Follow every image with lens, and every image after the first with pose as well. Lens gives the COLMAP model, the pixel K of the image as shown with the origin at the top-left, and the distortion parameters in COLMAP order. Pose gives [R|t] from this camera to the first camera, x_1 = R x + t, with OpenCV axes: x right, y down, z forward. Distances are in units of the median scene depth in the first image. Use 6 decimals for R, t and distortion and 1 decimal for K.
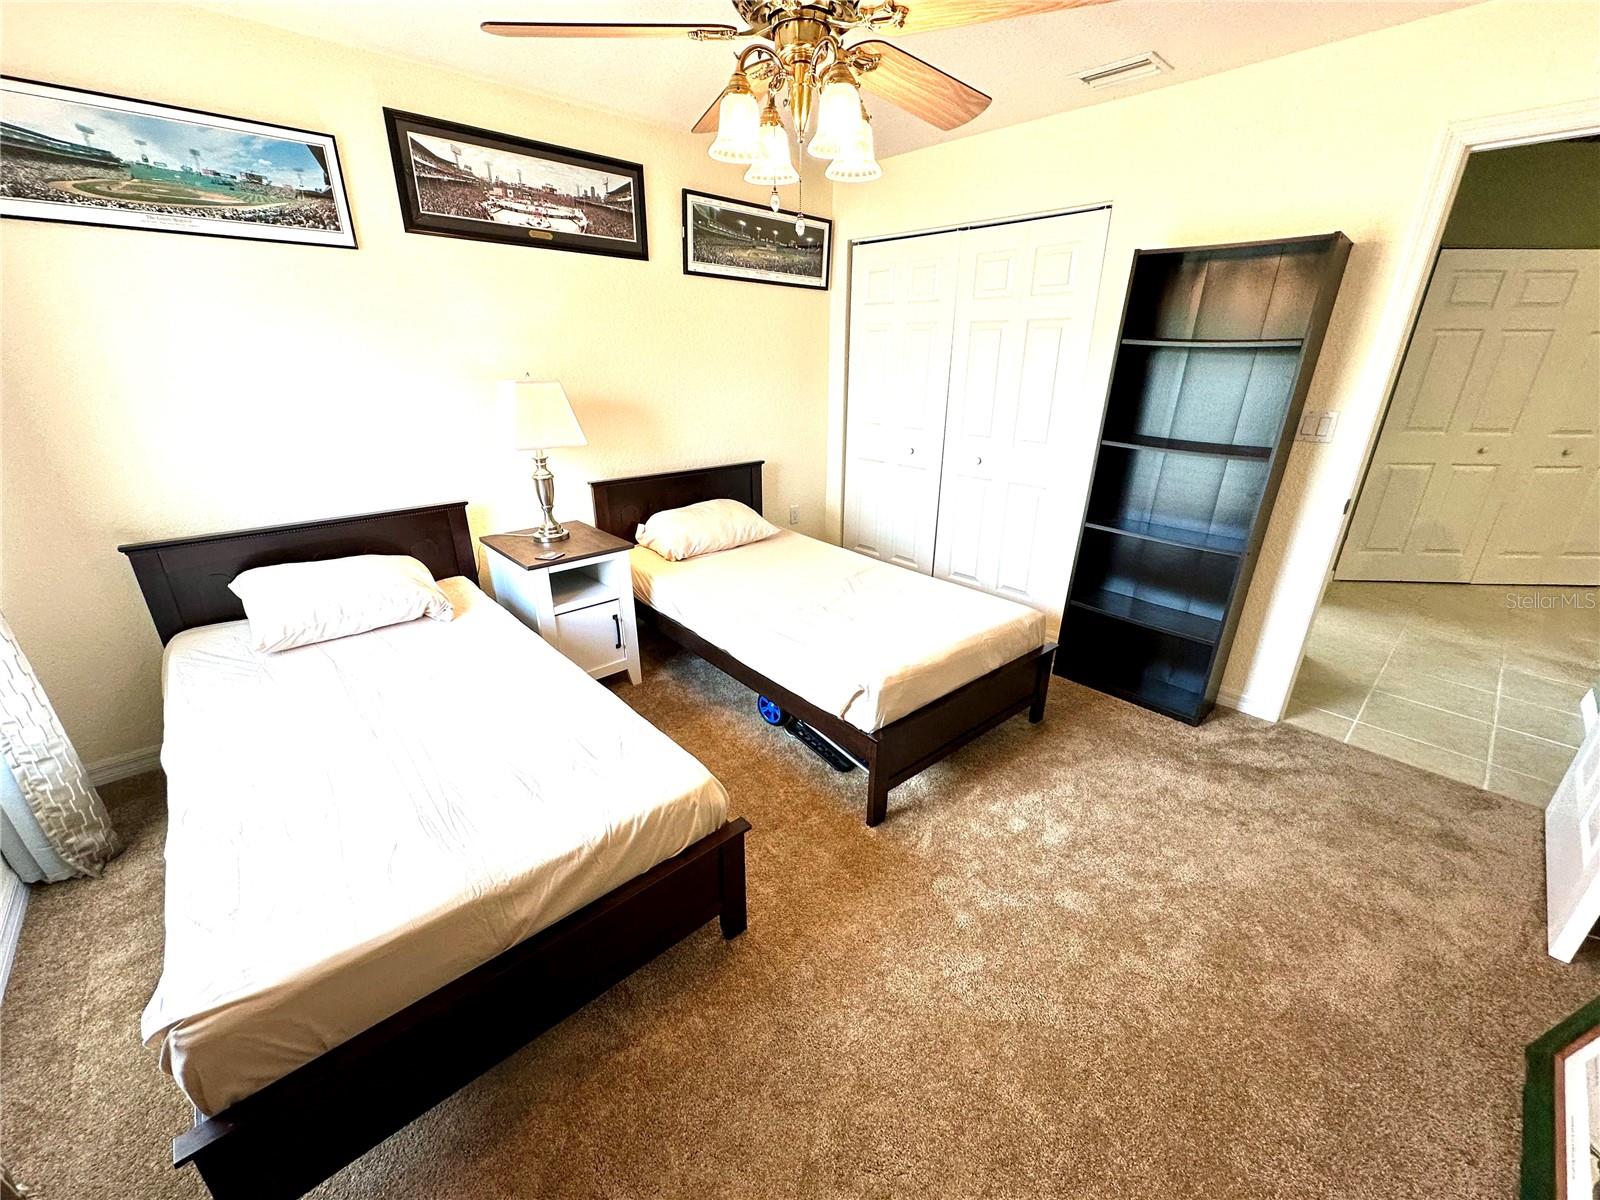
lens RADIAL K [[634.8, 0, 800.0], [0, 634.8, 600.0], [0, 0, 1]] dist [-0.001282, 0.000373]
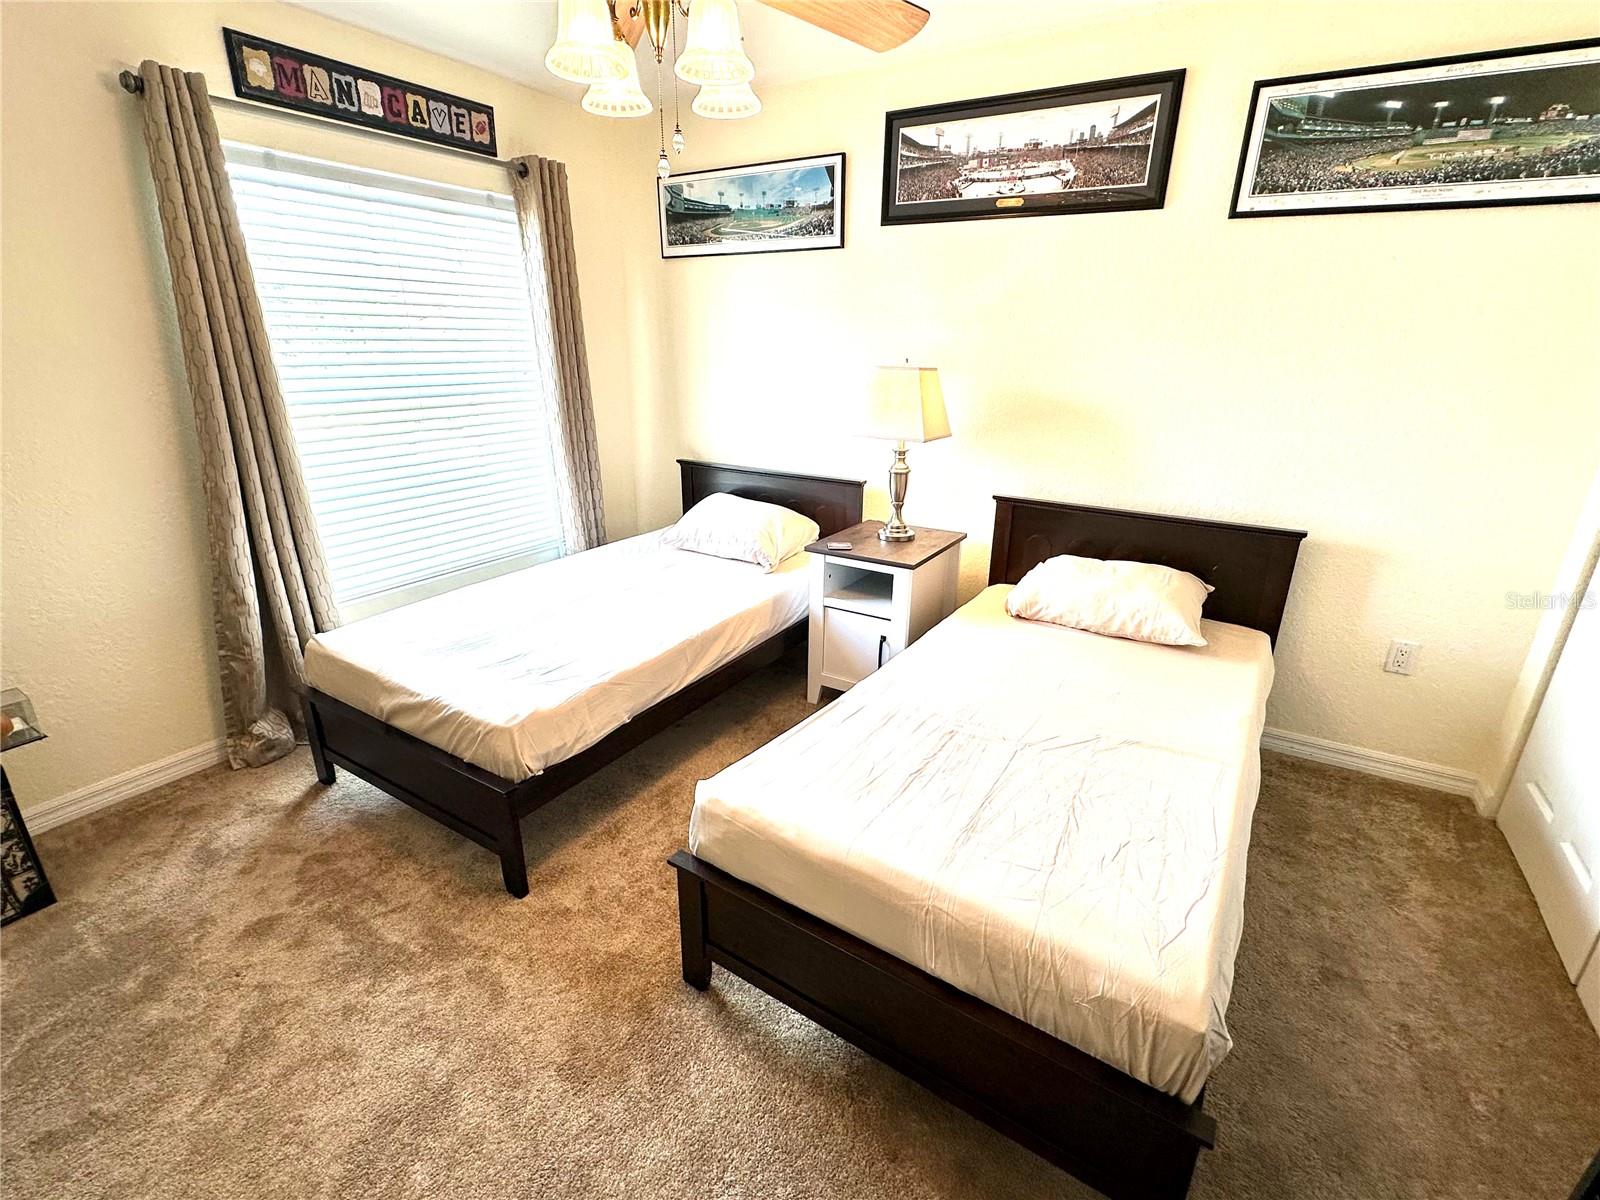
lens RADIAL K [[745.0, 0, 800.0], [0, 745.0, 600.0], [0, 0, 1]] dist [0.001287, -0.000544]
pose [[0.265010, 0.325451, -0.907663, 0.613970], [-0.354242, 0.908355, 0.222271, -0.215276], [0.896818, 0.262628, 0.356011, 0.538415]]
